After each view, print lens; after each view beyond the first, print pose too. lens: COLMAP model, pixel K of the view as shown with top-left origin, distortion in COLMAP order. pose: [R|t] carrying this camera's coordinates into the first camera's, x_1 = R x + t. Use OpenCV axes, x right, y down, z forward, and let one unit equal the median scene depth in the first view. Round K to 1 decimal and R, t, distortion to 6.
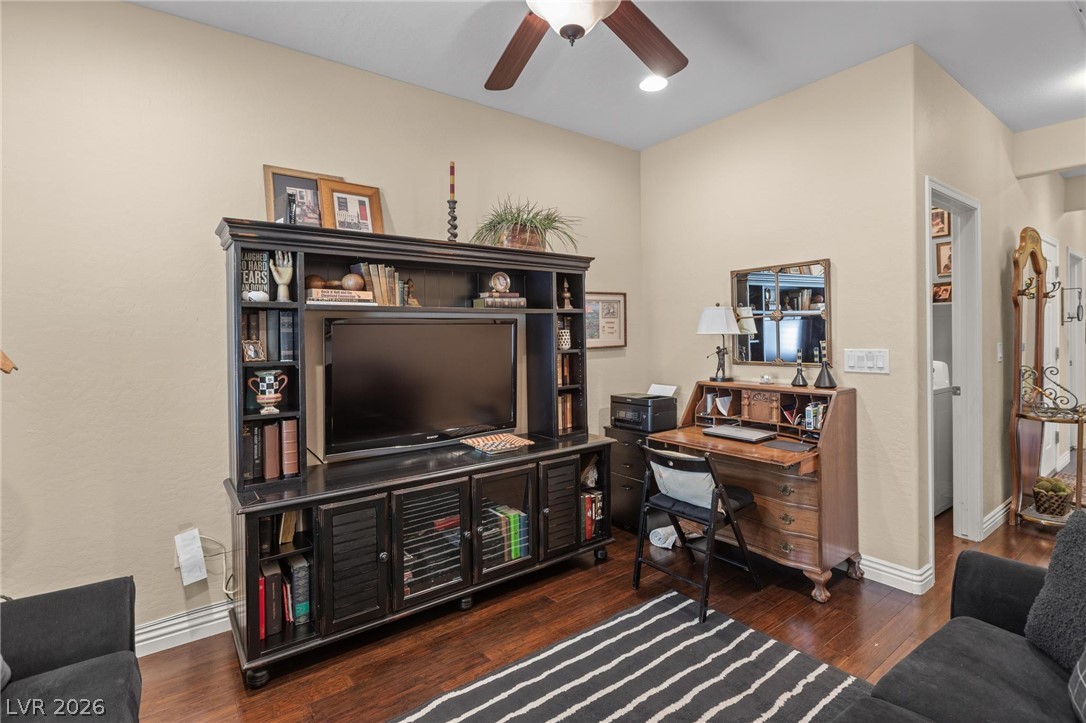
lens RADIAL K [[516.4, 0, 544.2], [0, 516.4, 330.1], [0, 0, 1]] dist [-0.001406, -0.000095]
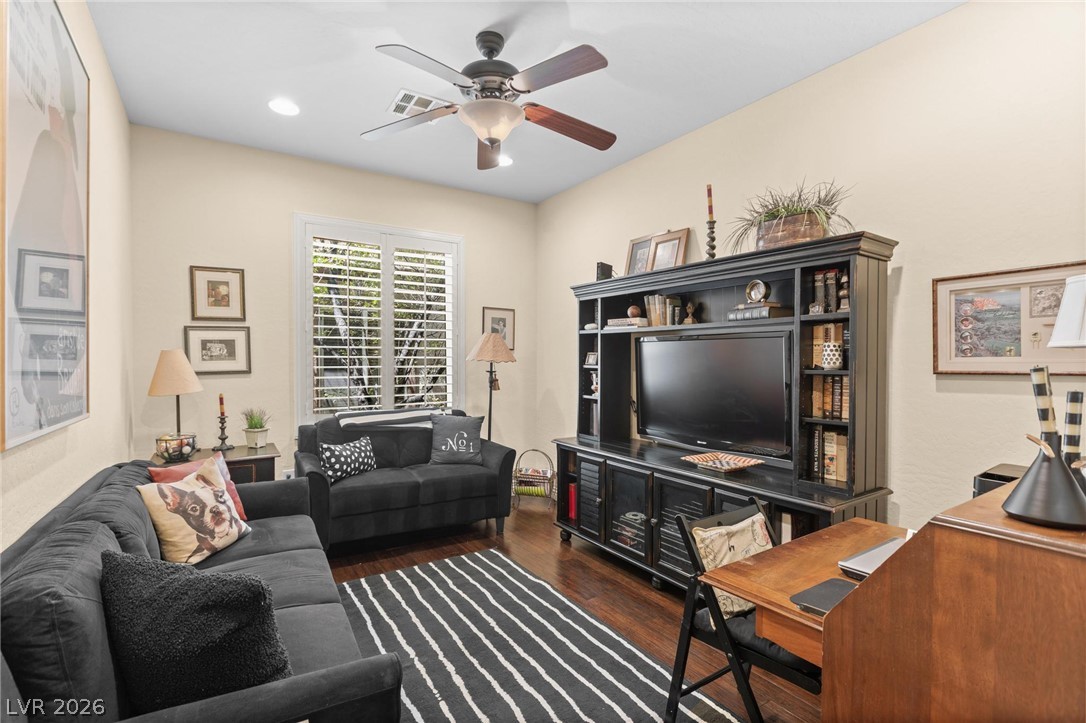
lens RADIAL K [[500.3, 0, 540.4], [0, 500.3, 354.2], [0, 0, 1]] dist [-0.003616, -0.000125]
pose [[-0.069829, 0.006250, -0.997539, 1.046075], [0.006508, 0.999962, 0.005810, 0.012754], [0.997538, -0.006086, -0.069867, 0.883663]]
